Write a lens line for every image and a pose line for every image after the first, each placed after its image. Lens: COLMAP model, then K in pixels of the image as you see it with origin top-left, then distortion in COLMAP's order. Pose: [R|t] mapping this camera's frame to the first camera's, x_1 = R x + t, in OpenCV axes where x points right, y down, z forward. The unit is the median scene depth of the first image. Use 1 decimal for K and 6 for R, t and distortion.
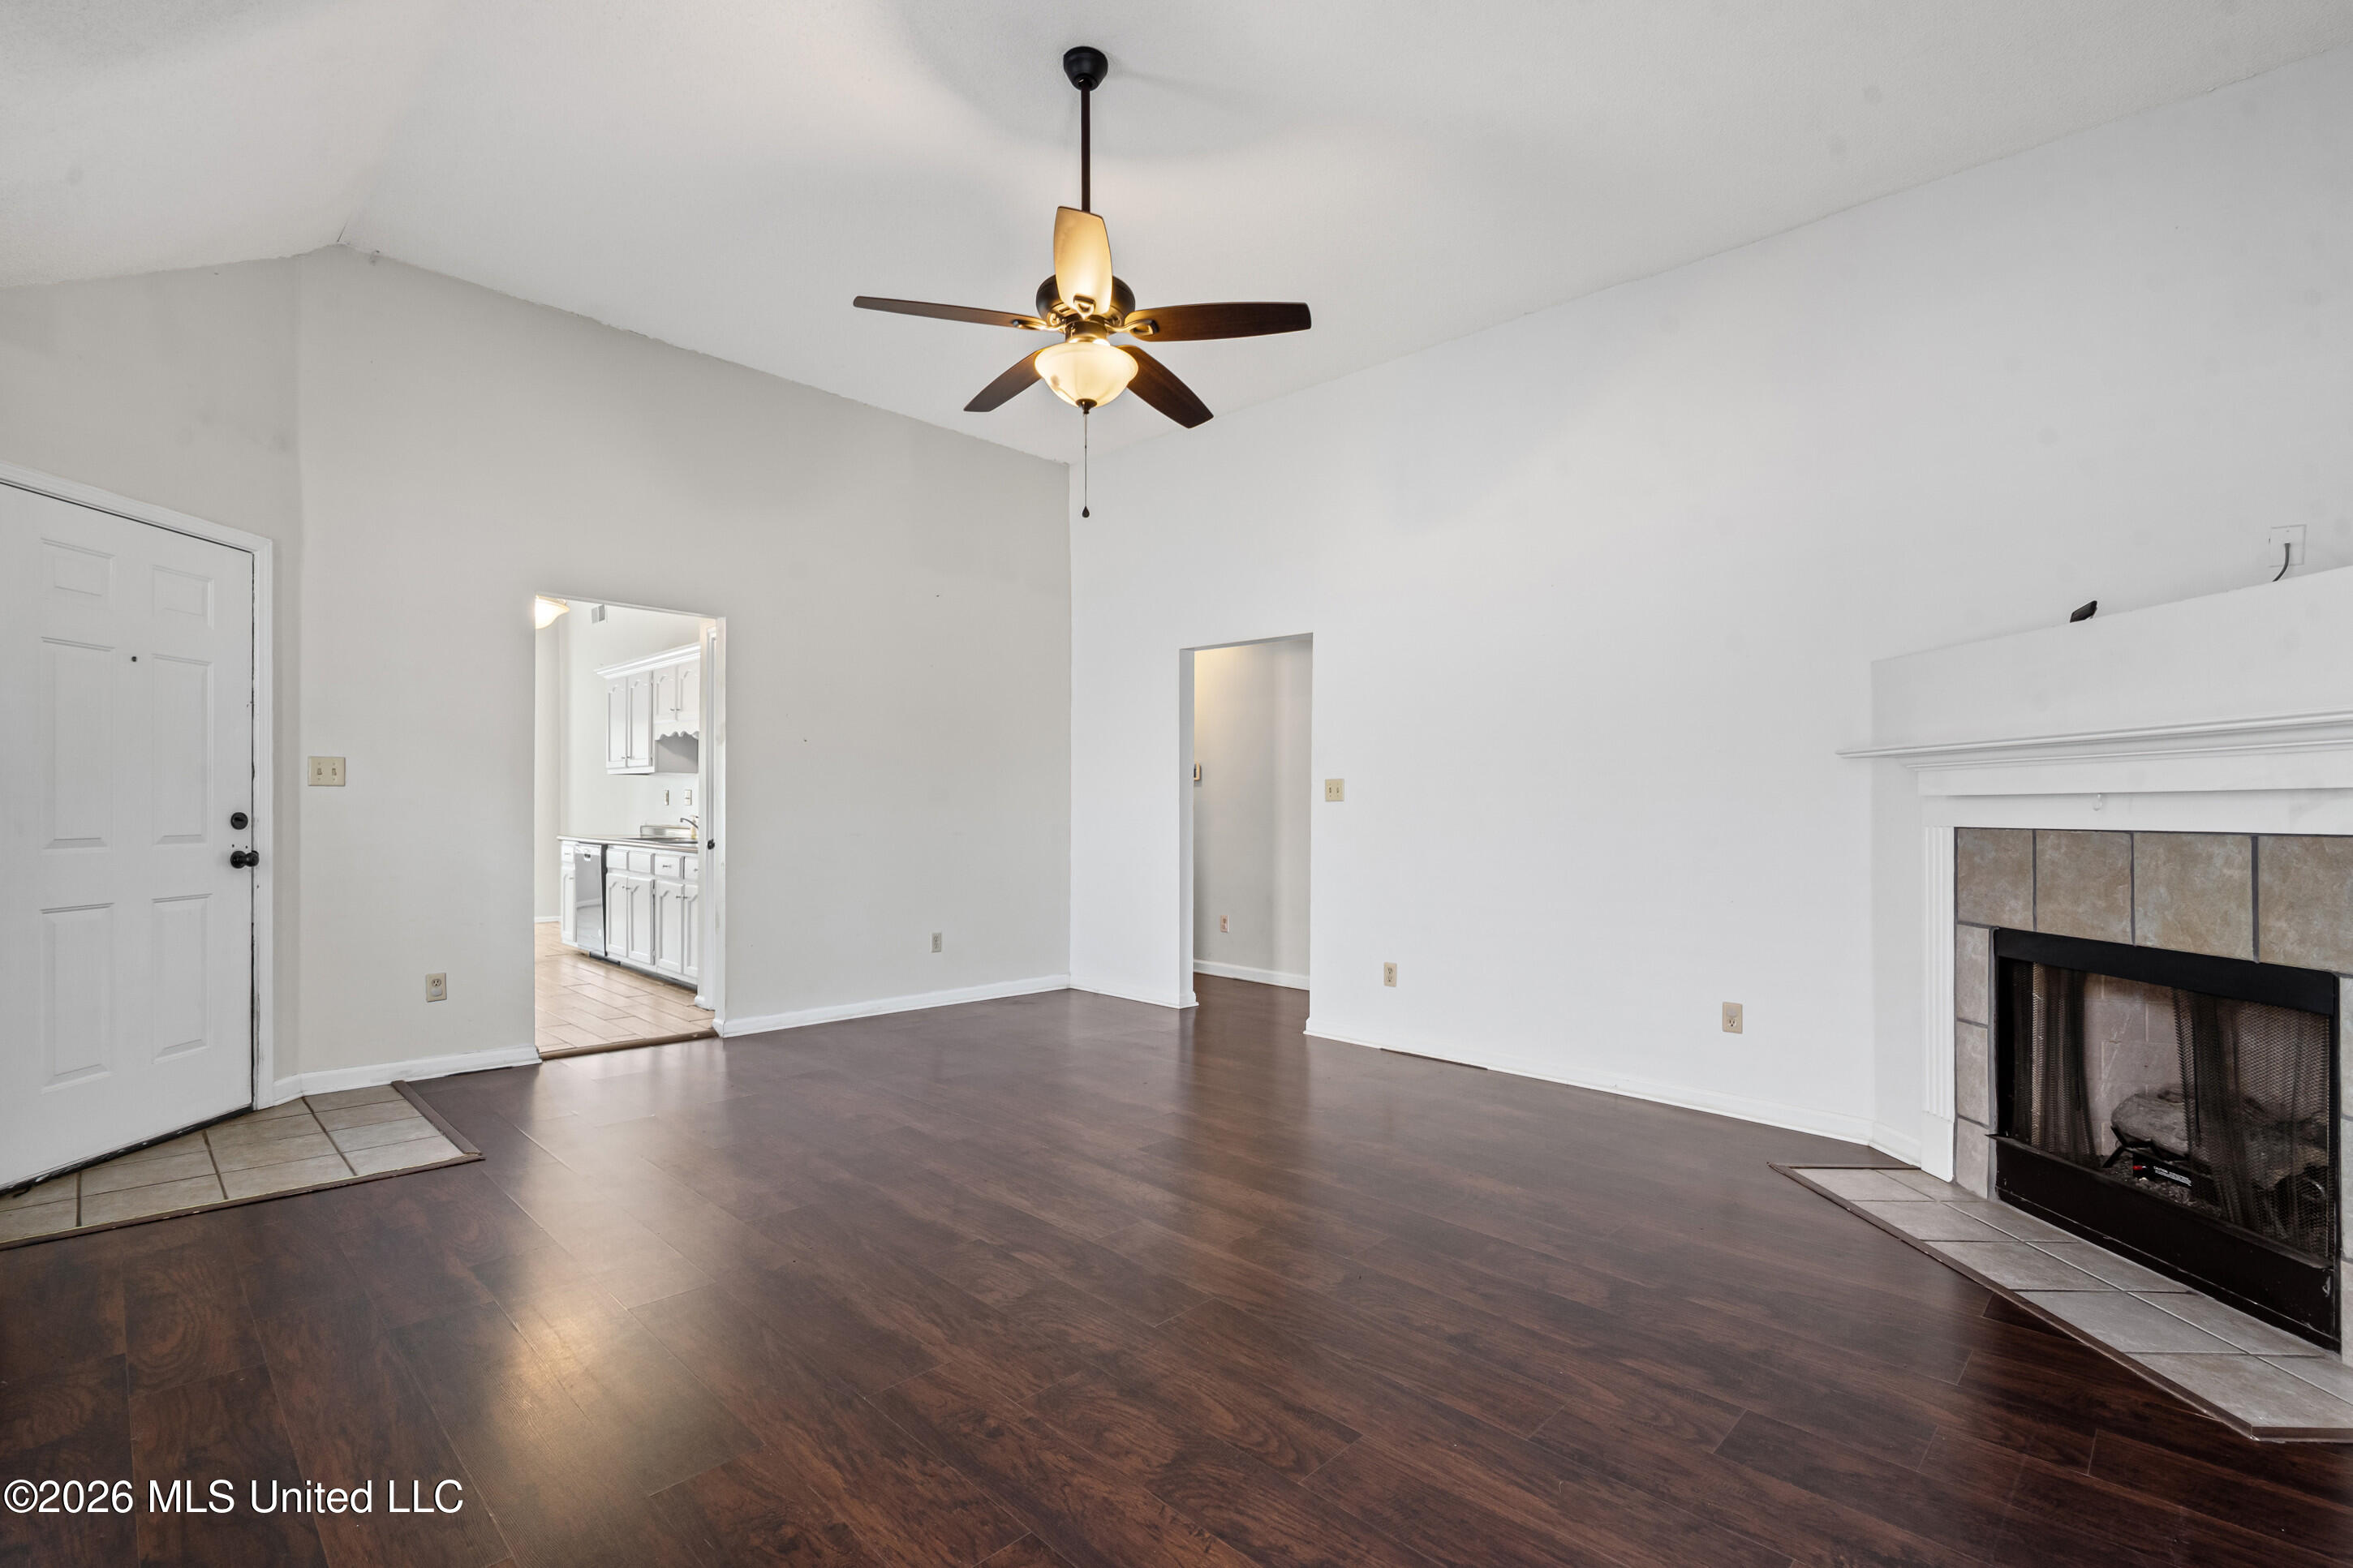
lens RADIAL K [[1097.6, 0, 1170.9], [0, 1097.6, 817.6], [0, 0, 1]] dist [-0.000602, -0.000143]
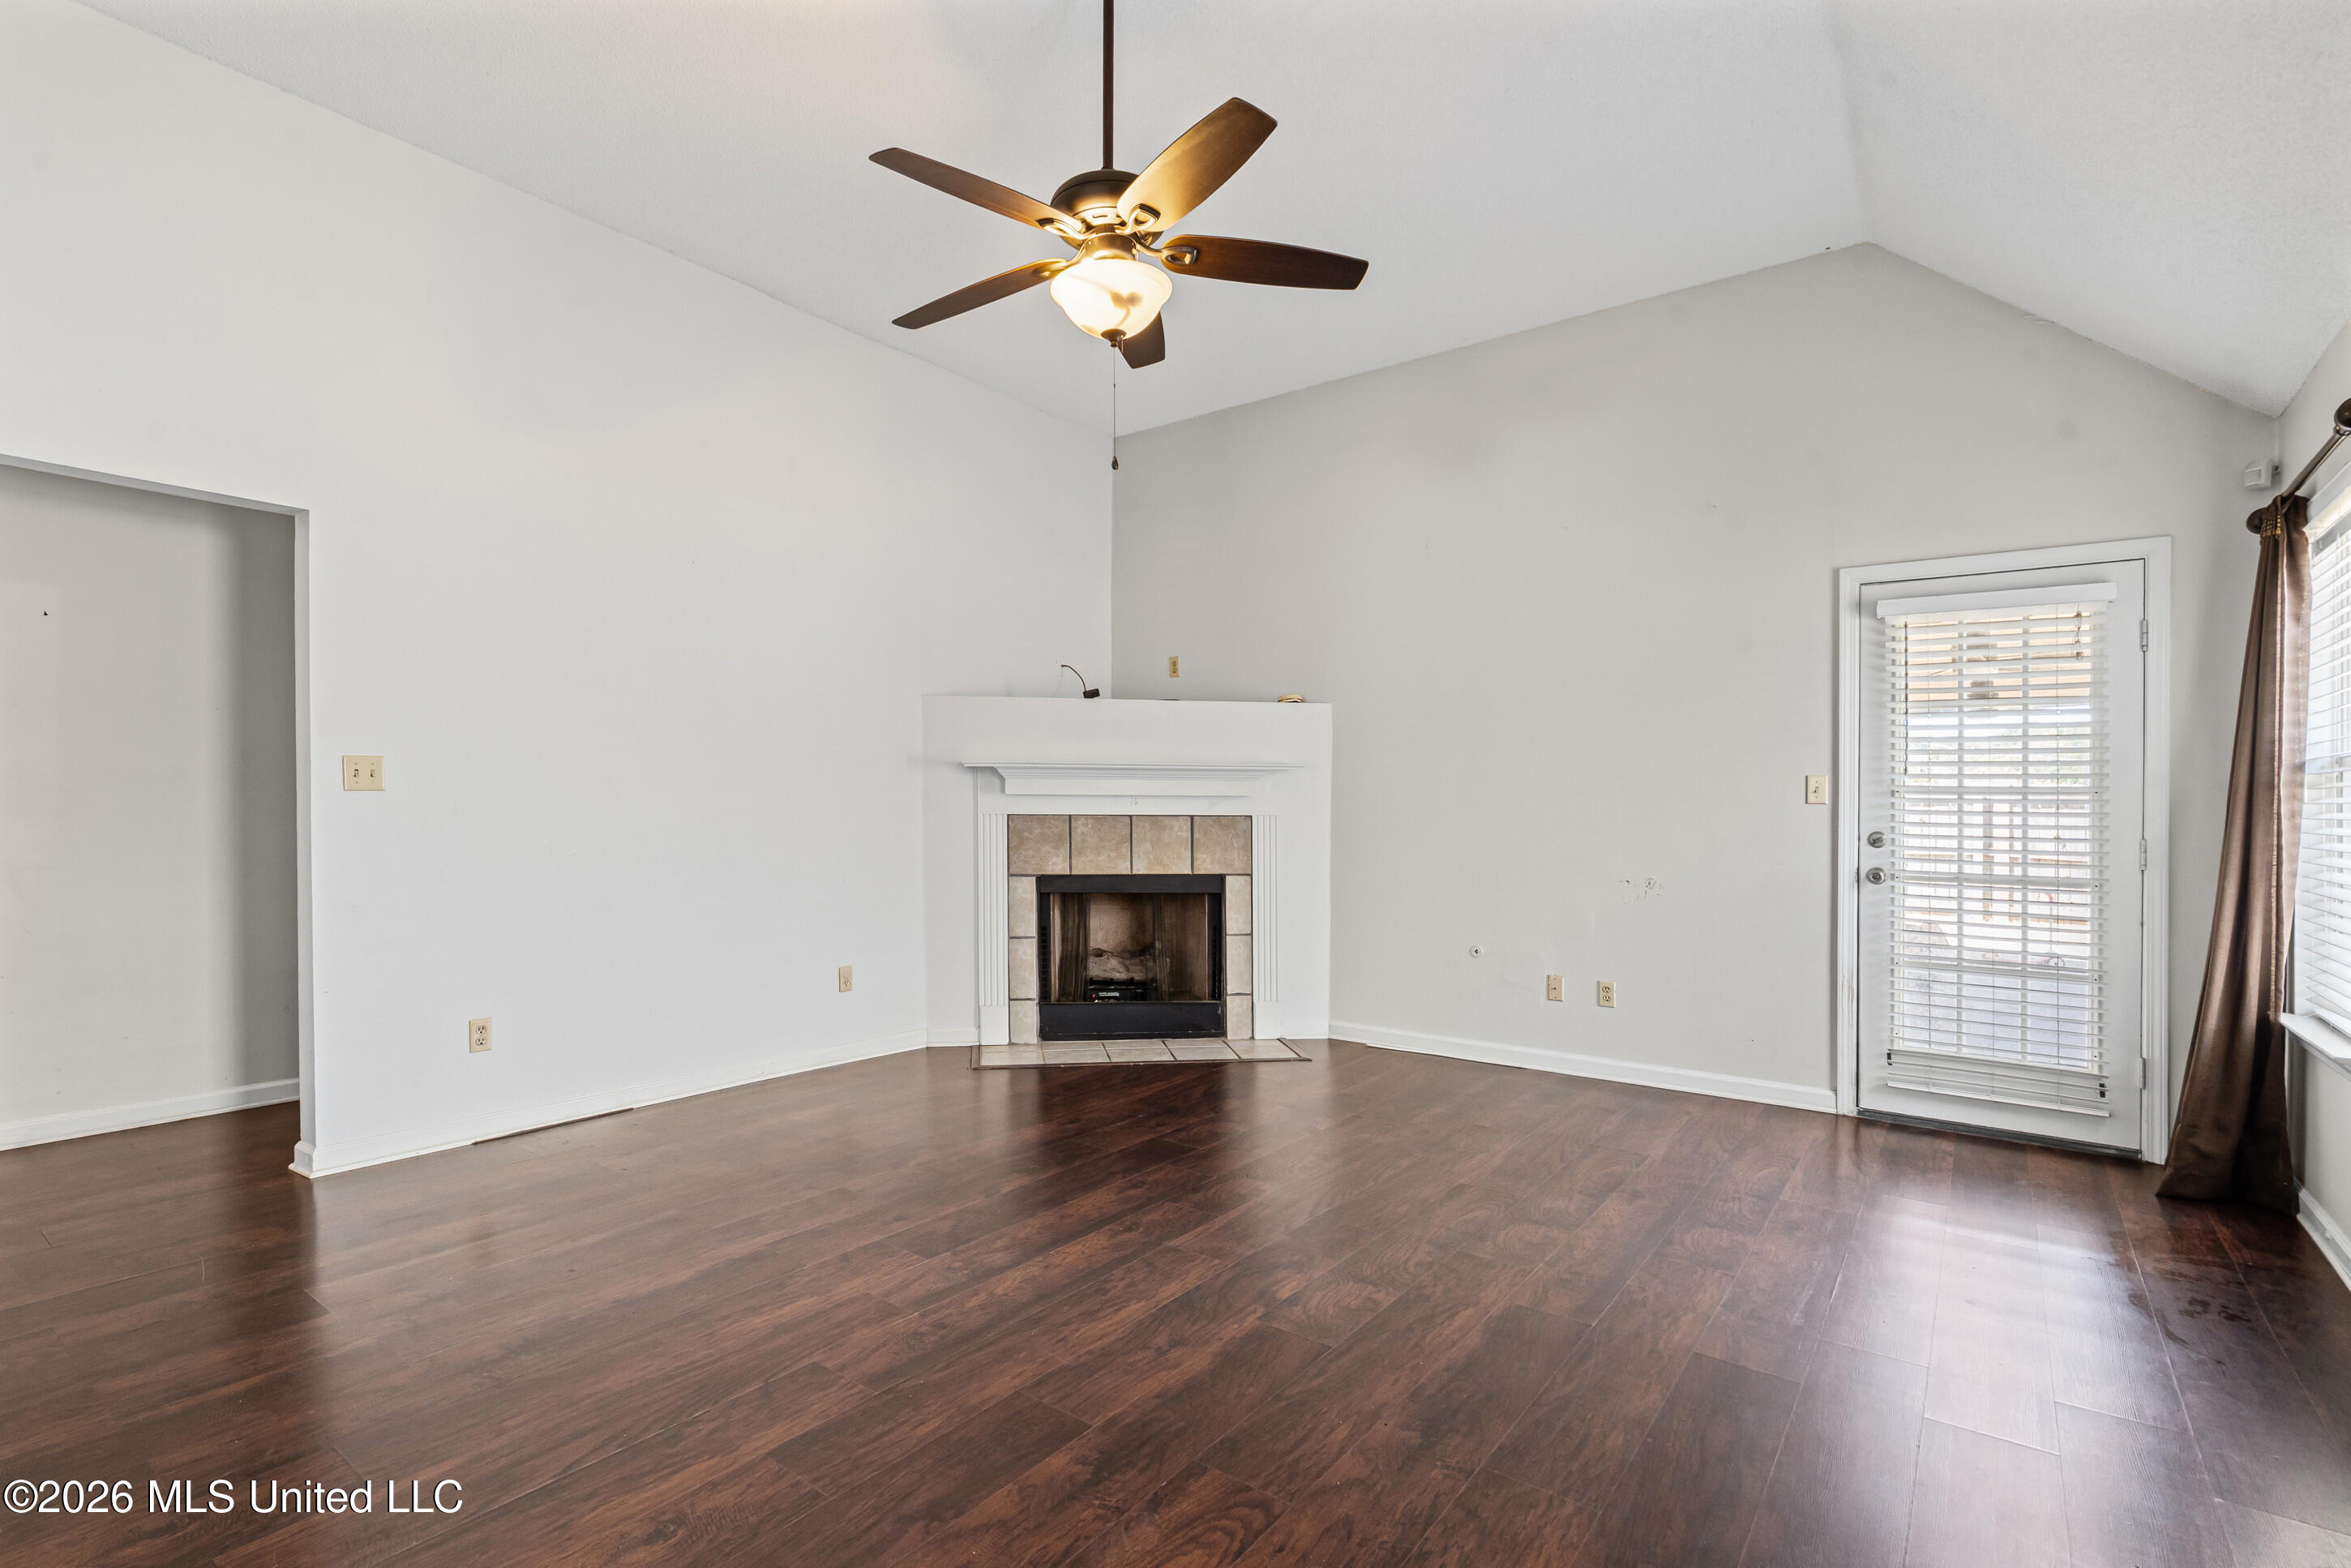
lens RADIAL K [[1081.9, 0, 1175.5], [0, 1081.9, 784.0], [0, 0, 1]] dist [-0.000706, -0.000086]
pose [[-0.131536, 0.003775, 0.991304, -0.907452], [-0.003731, 0.999984, -0.004303, -0.030621], [-0.991304, -0.004264, -0.131519, 1.054108]]
